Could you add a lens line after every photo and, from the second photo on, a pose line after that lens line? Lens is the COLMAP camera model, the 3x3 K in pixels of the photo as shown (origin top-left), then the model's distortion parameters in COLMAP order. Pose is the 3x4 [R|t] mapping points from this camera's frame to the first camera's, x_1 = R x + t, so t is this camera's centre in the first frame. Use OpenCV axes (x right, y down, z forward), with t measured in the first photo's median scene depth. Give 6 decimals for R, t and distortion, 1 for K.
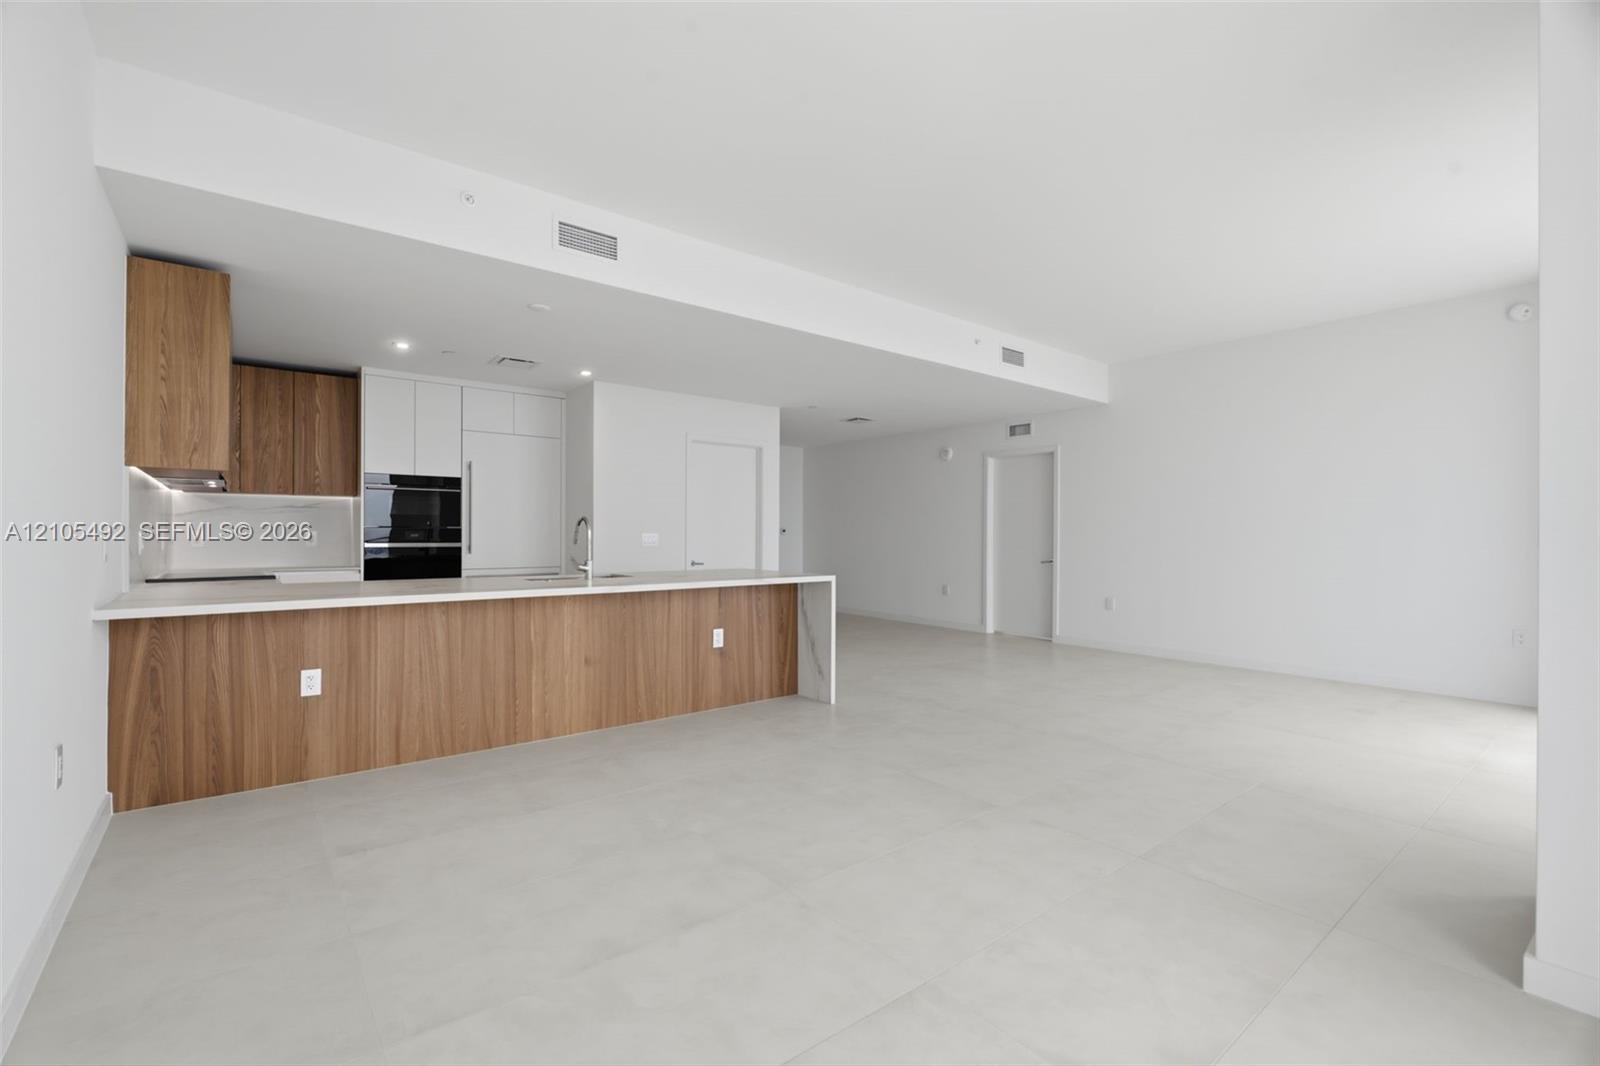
lens RADIAL K [[701.4, 0, 800.0], [0, 701.4, 533.0], [0, 0, 1]] dist [-0.000815, 0.000174]
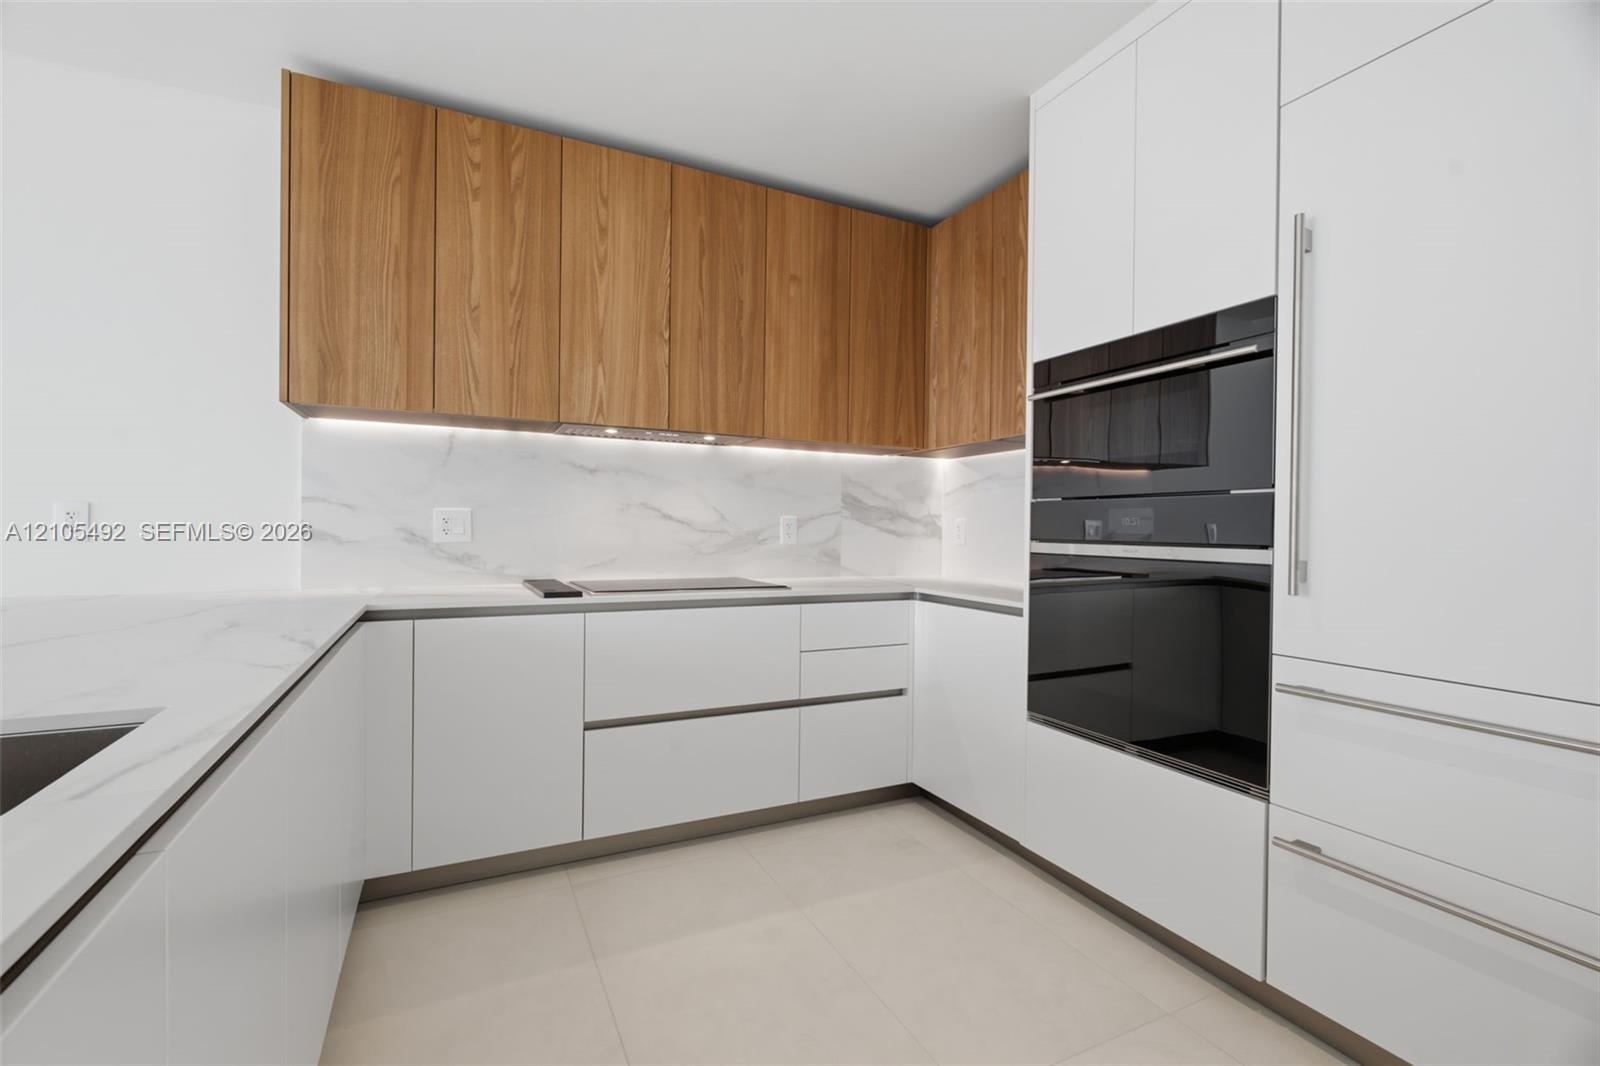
lens RADIAL K [[705.4, 0, 780.3], [0, 705.4, 534.5], [0, 0, 1]] dist [-0.000997, -0.000010]
pose [[-0.244511, -0.000773, -0.969646, -0.263739], [-0.010460, 0.999944, 0.001840, 0.014520], [0.969590, 0.010592, -0.244505, 1.254923]]
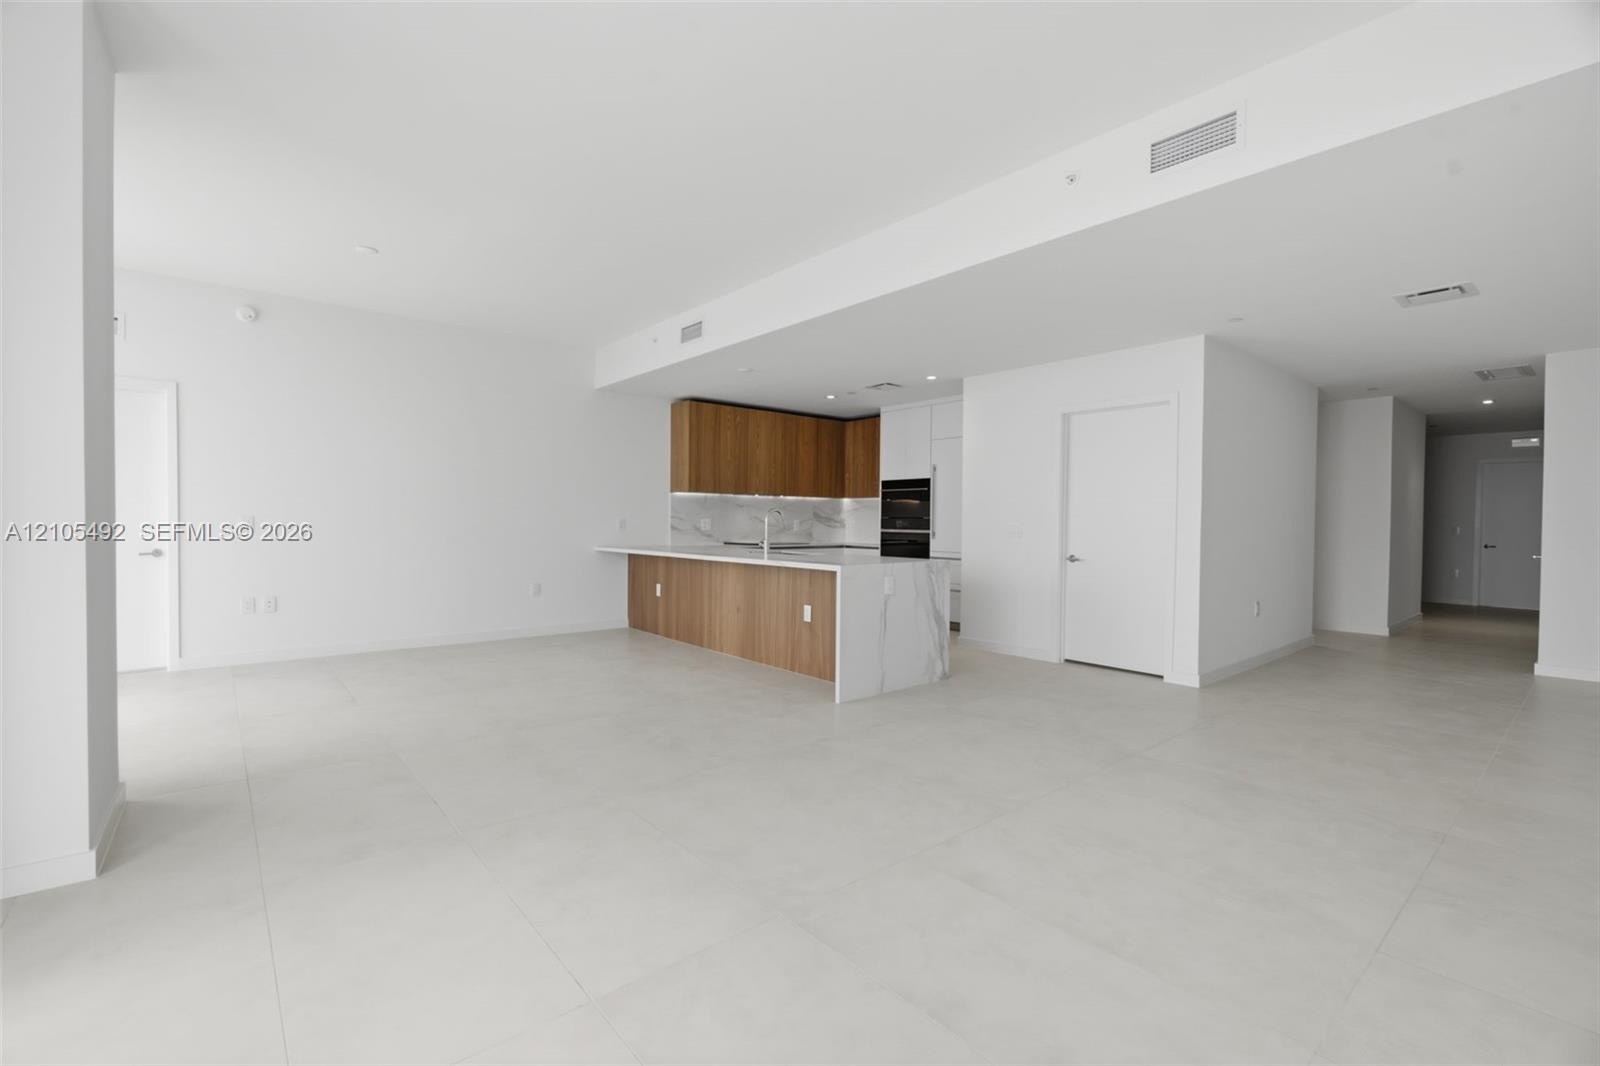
lens RADIAL K [[701.4, 0, 800.0], [0, 701.4, 533.0], [0, 0, 1]] dist [-0.000815, 0.000174]
pose [[0.020427, 0.013323, -0.999703, 1.095973], [-0.006368, 0.999893, 0.013196, 0.006127], [0.999771, 0.006097, 0.020510, 1.047265]]
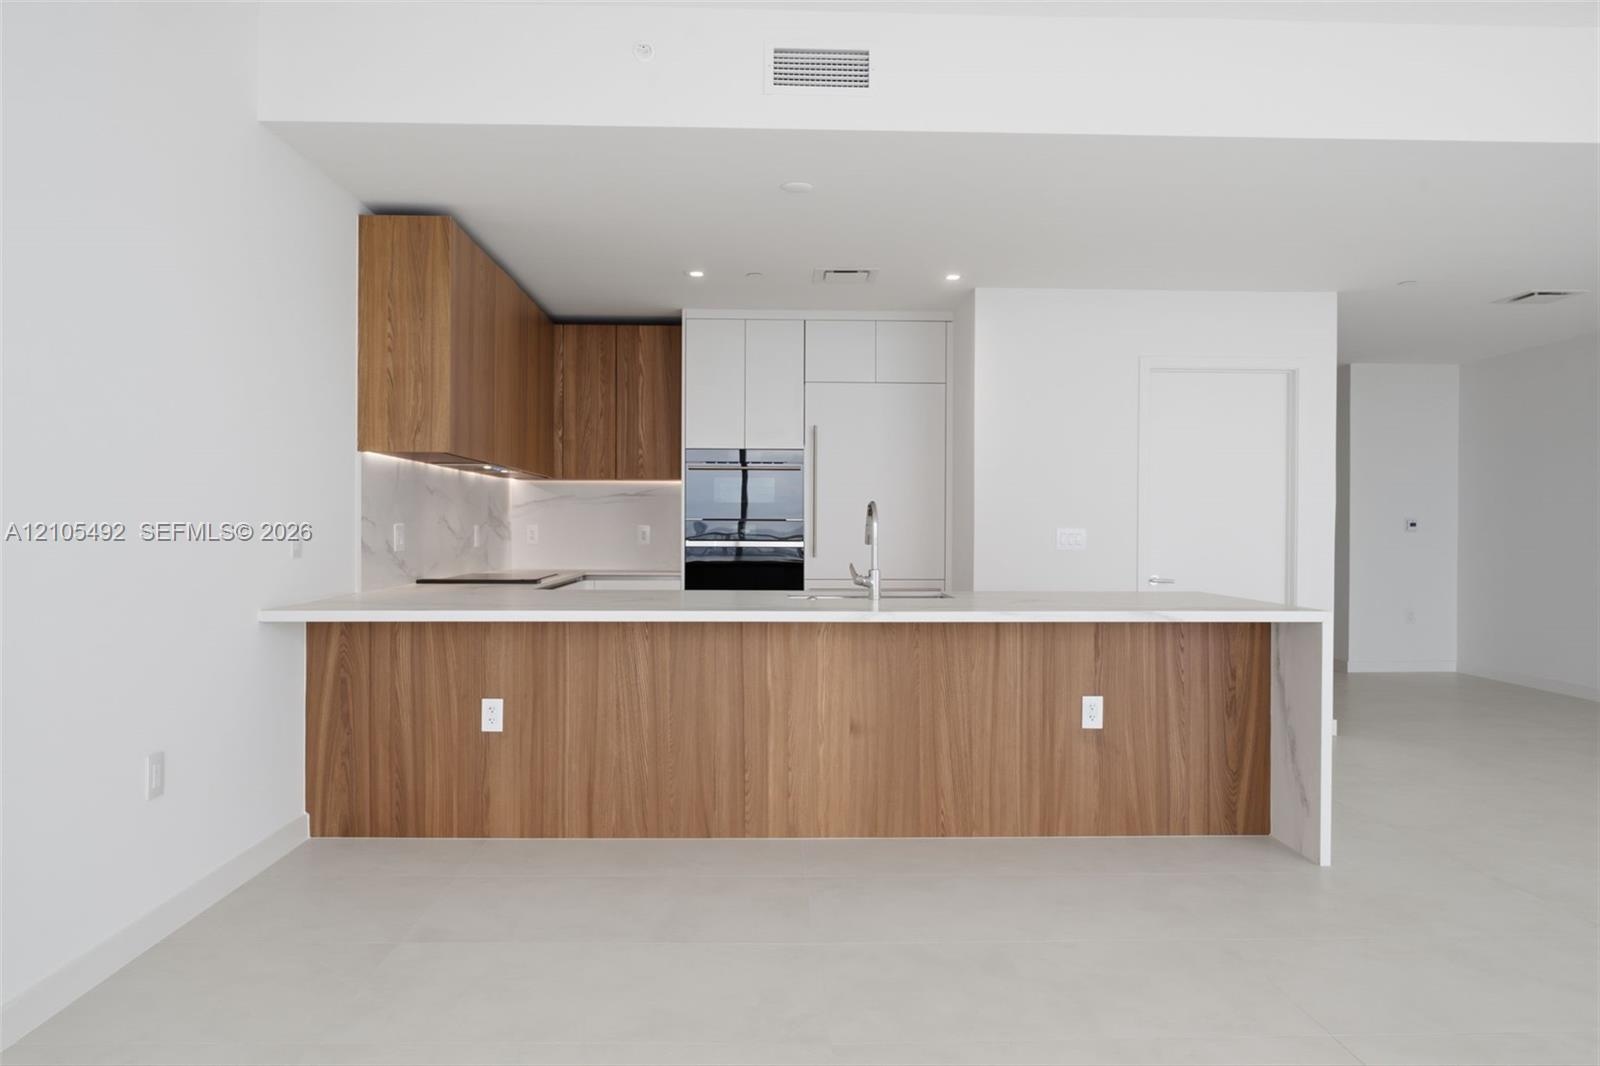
lens RADIAL K [[1085.4, 0, 800.0], [0, 1085.4, 533.0], [0, 0, 1]] dist [0.001153, 0.001168]
pose [[0.803188, 0.002581, -0.595721, 0.234383], [-0.001021, 0.999995, 0.002956, 0.002810], [0.595725, -0.001766, 0.803186, 0.168216]]
